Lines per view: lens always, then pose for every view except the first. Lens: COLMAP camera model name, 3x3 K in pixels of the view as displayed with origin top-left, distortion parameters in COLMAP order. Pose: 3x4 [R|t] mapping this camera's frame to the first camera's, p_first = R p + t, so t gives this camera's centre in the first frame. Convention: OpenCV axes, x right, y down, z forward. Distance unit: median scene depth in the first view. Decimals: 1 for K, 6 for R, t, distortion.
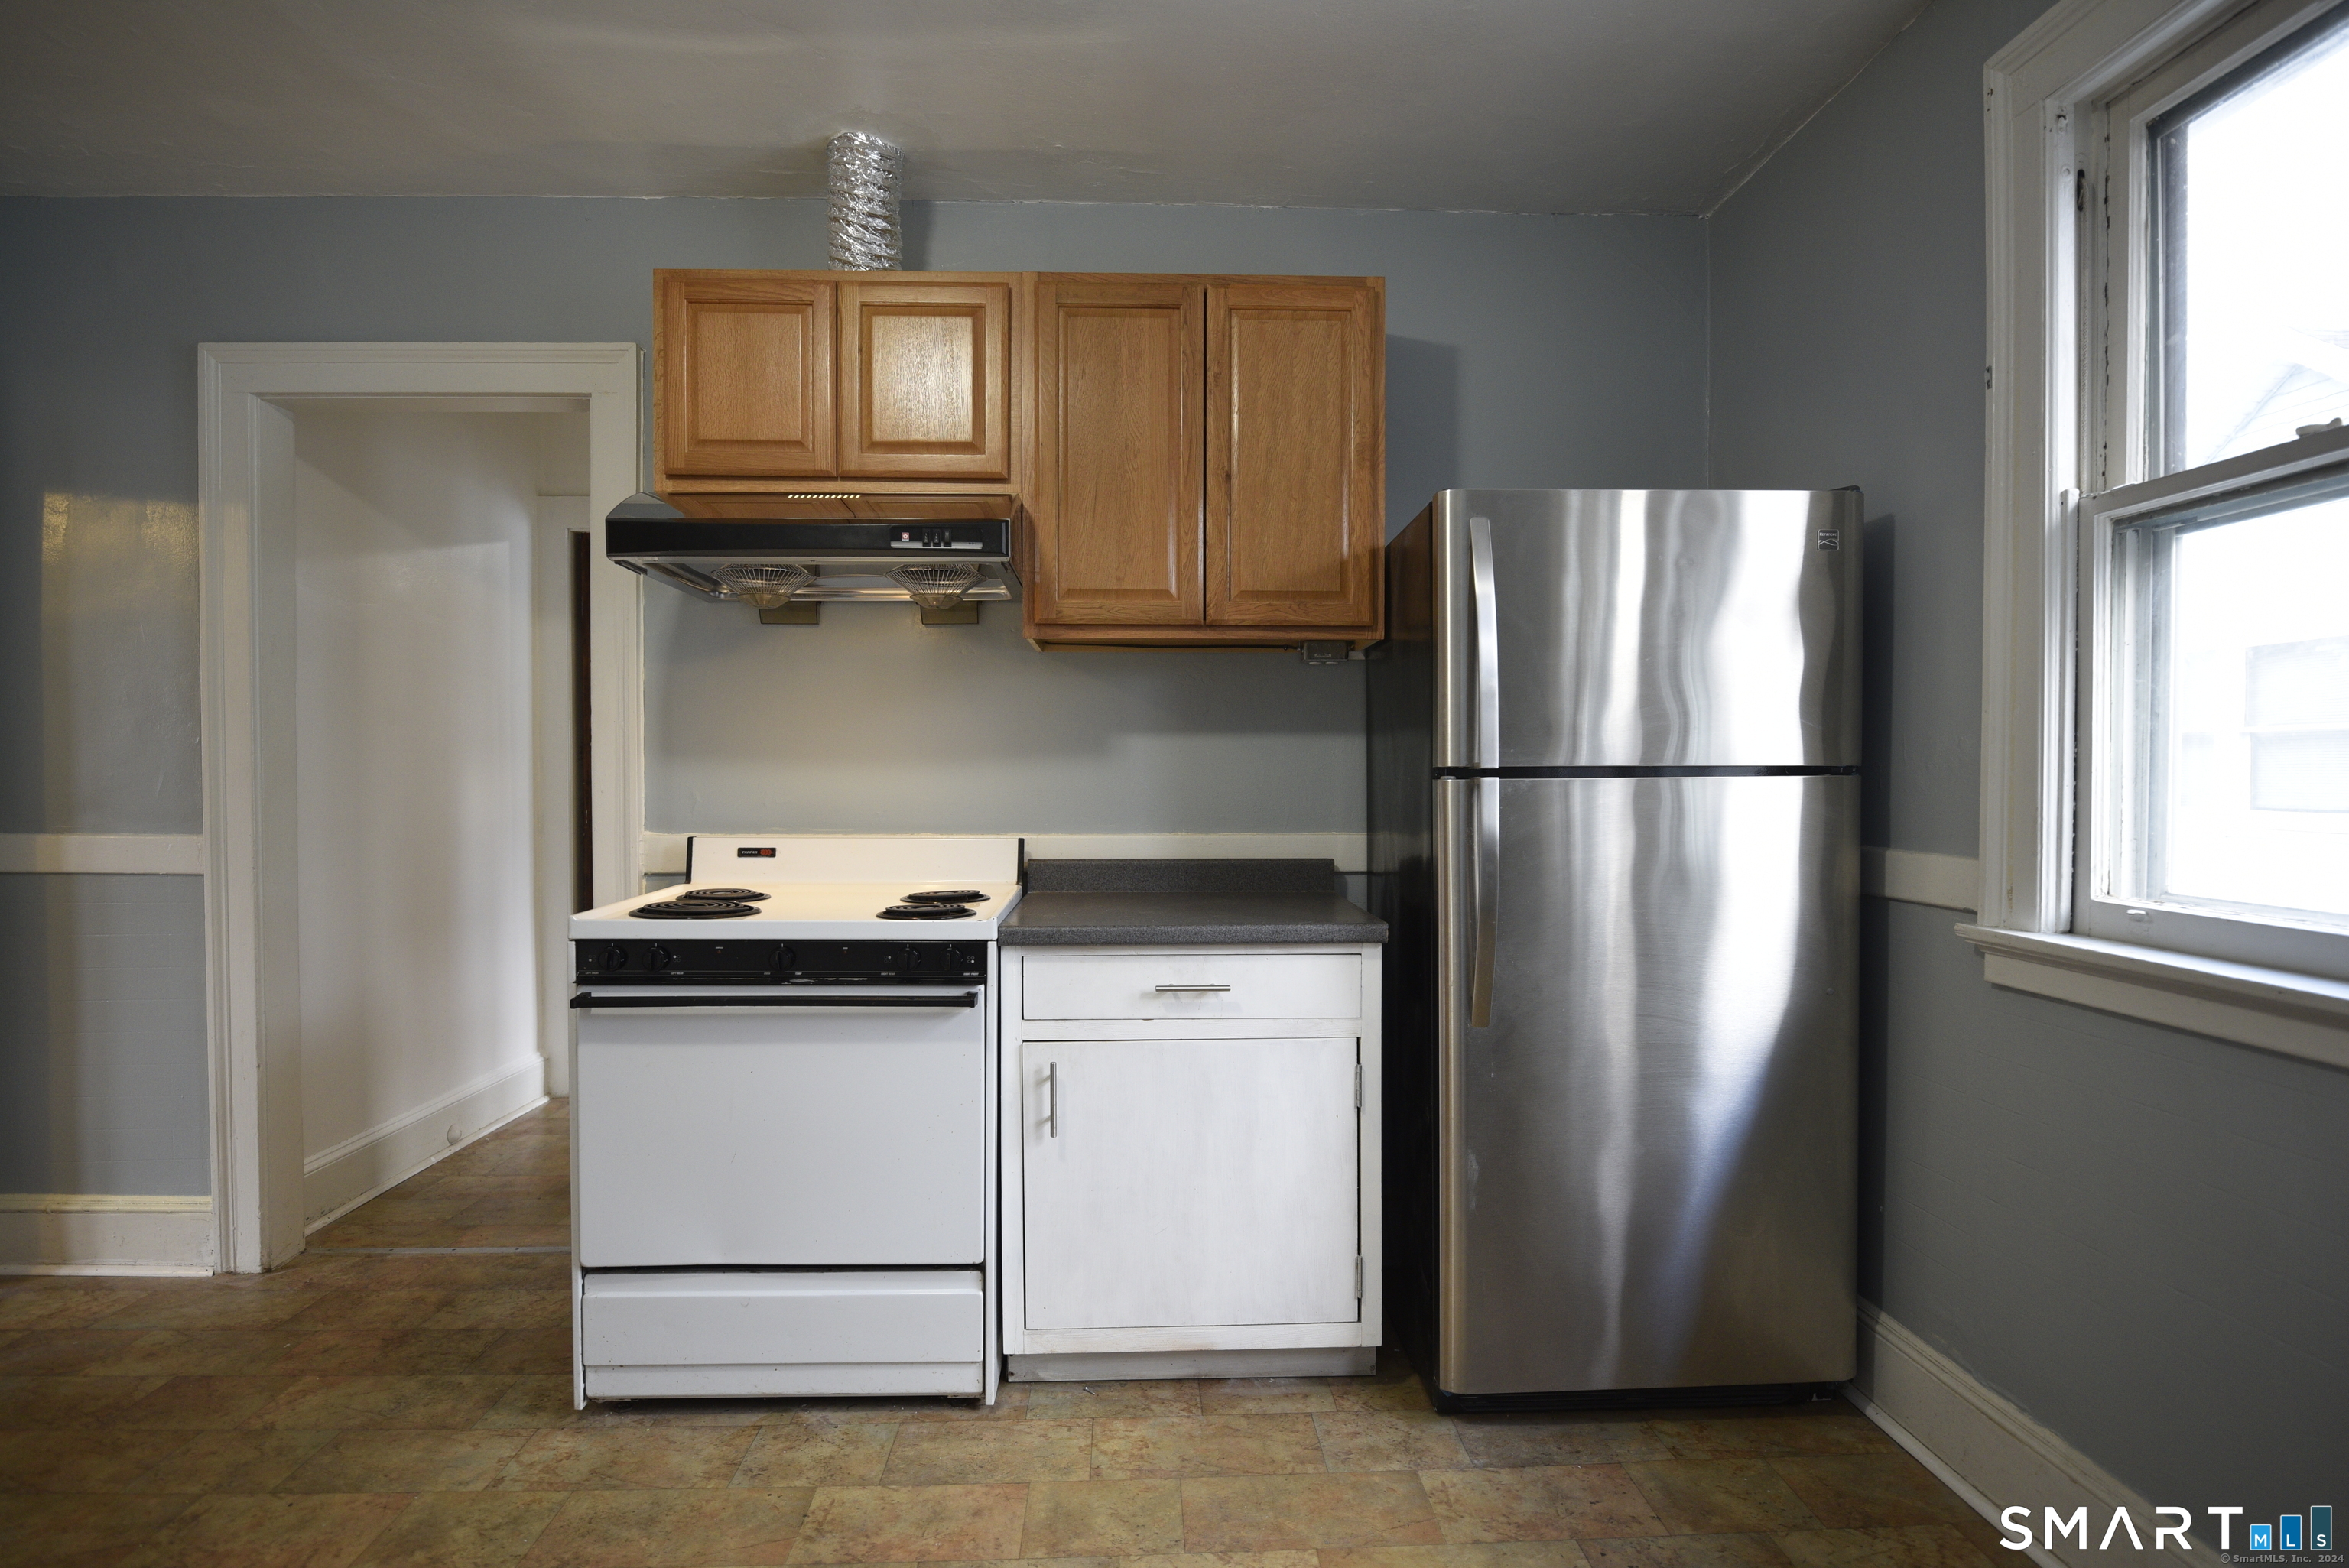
lens RADIAL K [[1232.3, 0, 1168.9], [0, 1232.3, 793.6], [0, 0, 1]] dist [-0.018164, -0.002134]
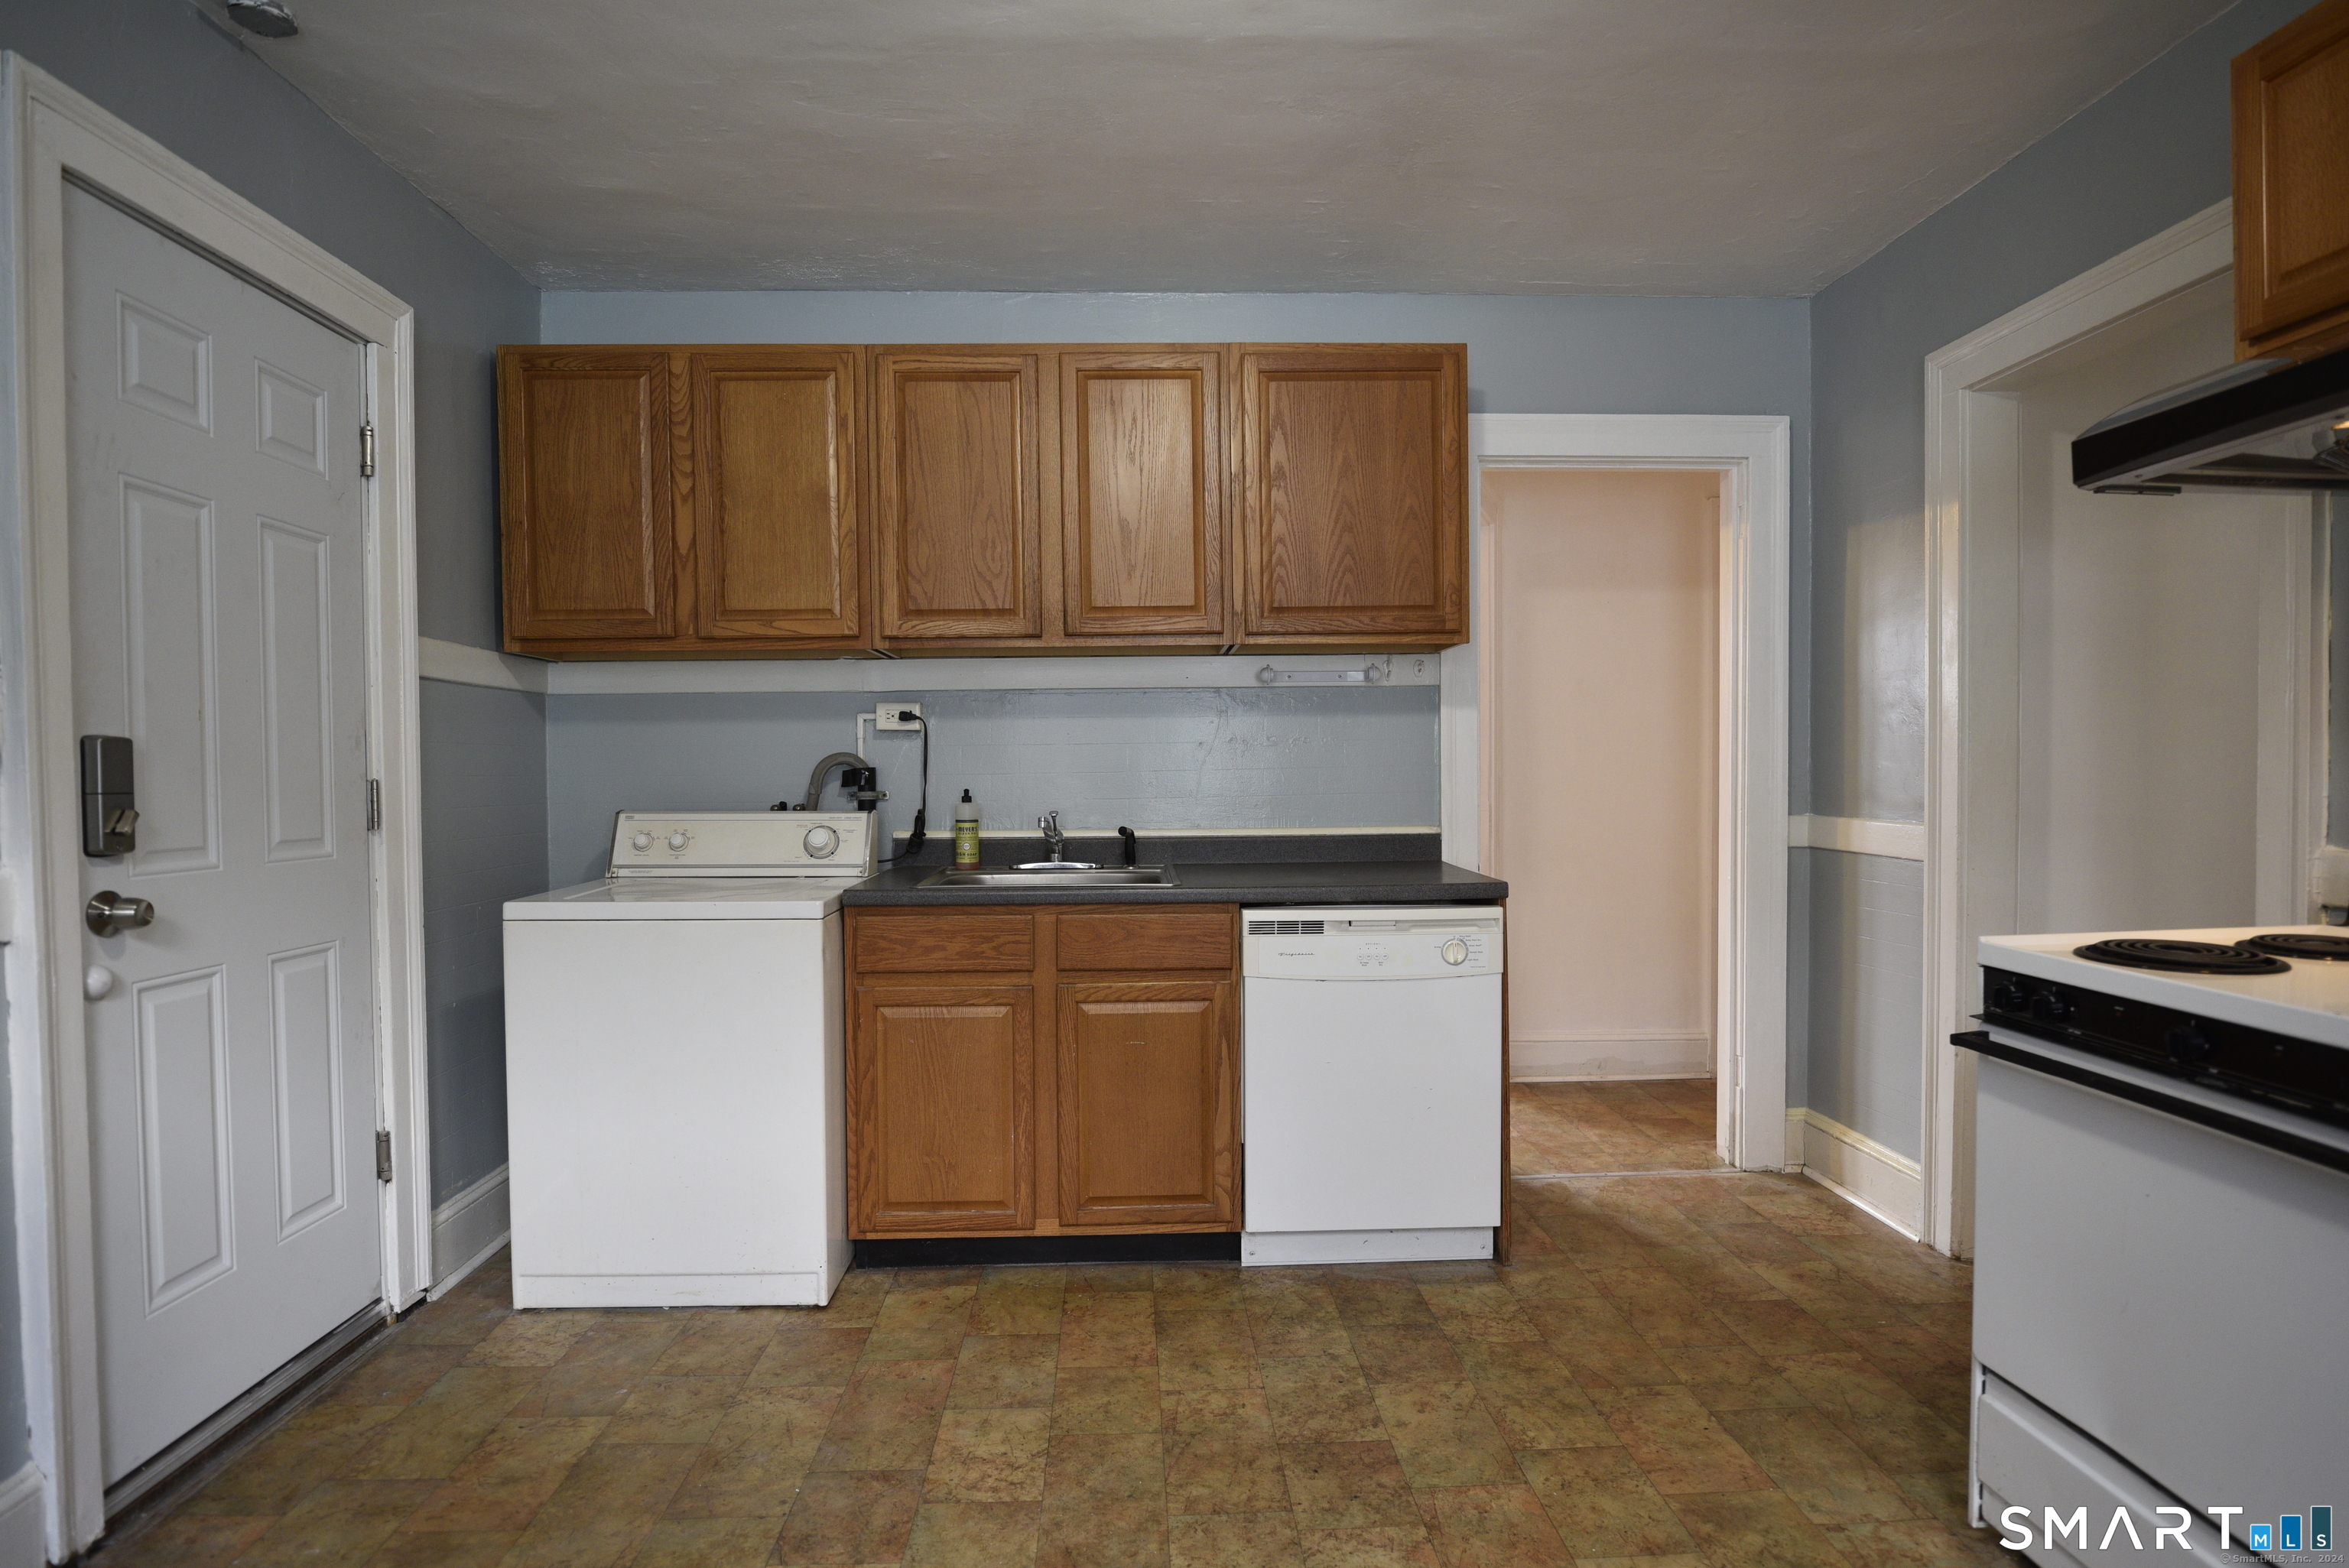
lens RADIAL K [[1232.3, 0, 1182.5], [0, 1232.3, 796.5], [0, 0, 1]] dist [-0.018164, -0.002134]
pose [[0.010610, 0.018391, -0.999775, 0.212601], [-0.005420, 0.999817, 0.018334, -0.004994], [0.999929, 0.005224, 0.010707, 0.285527]]
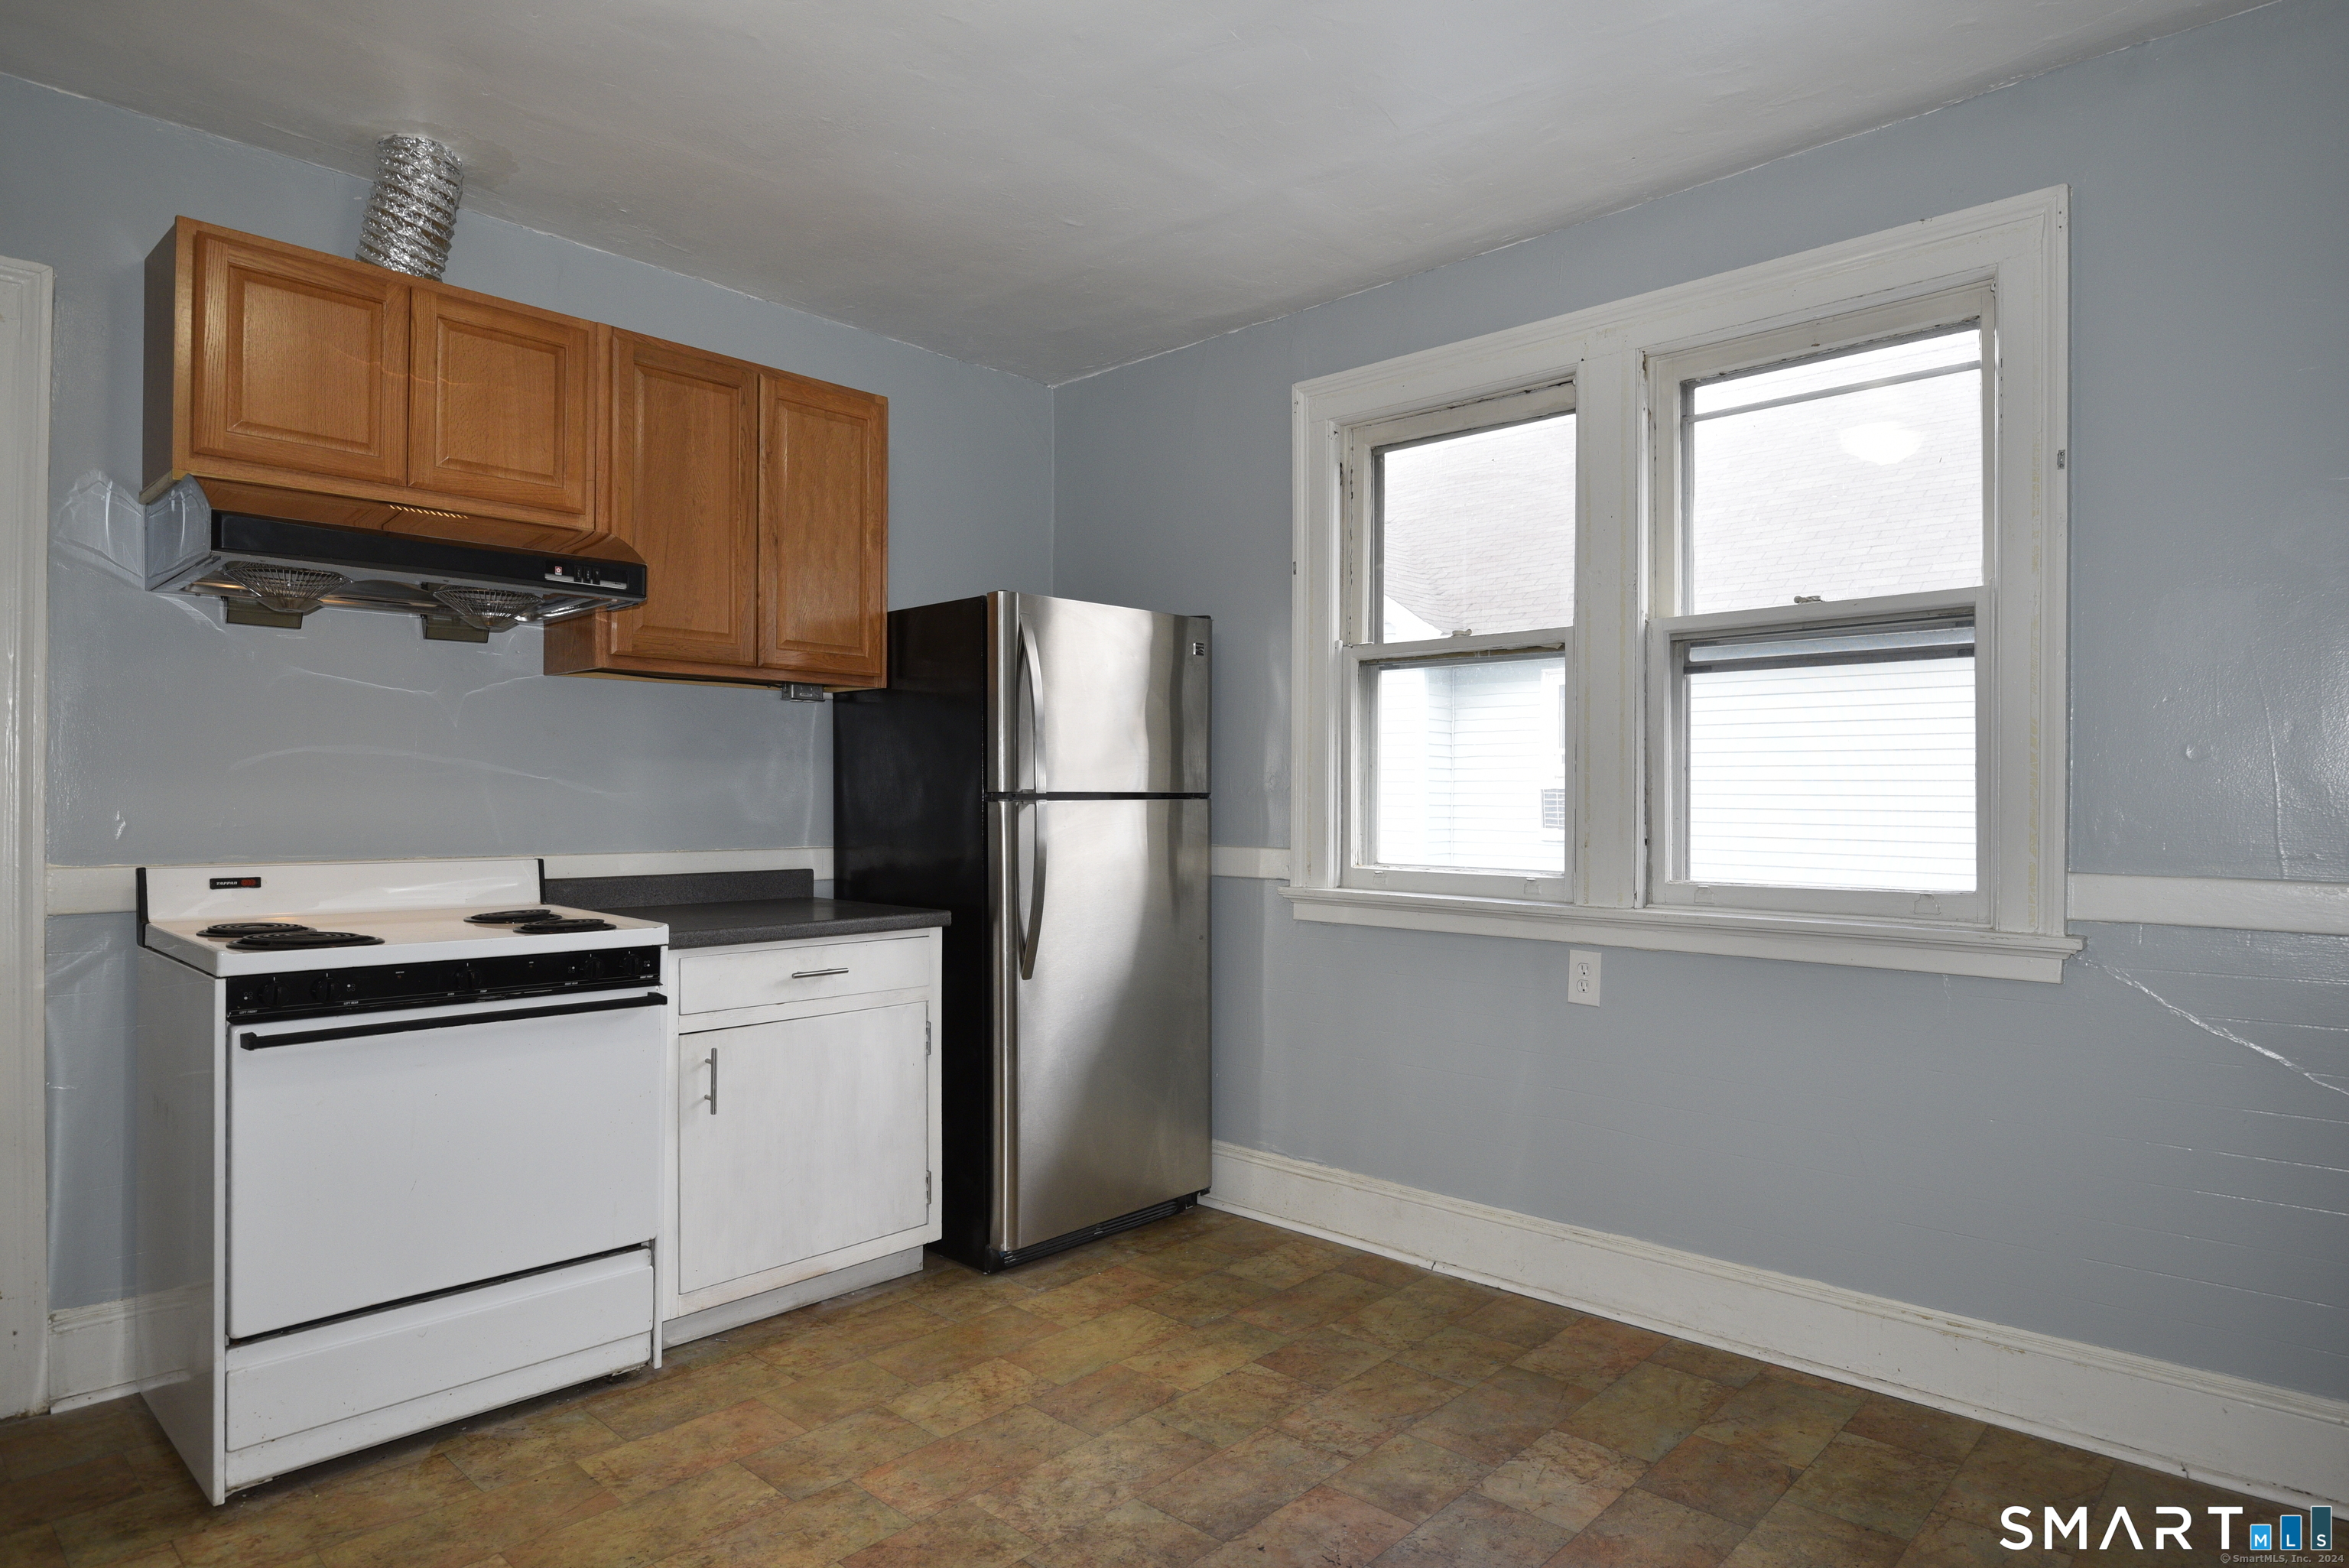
lens RADIAL K [[1316.4, 0, 1178.3], [0, 1316.4, 783.3], [0, 0, 1]] dist [-0.011968, -0.003018]
pose [[0.713378, 0.010872, 0.700695, -0.655318], [0.006736, 0.999727, -0.022370, 0.002671], [-0.700747, 0.020678, 0.713110, -0.181411]]
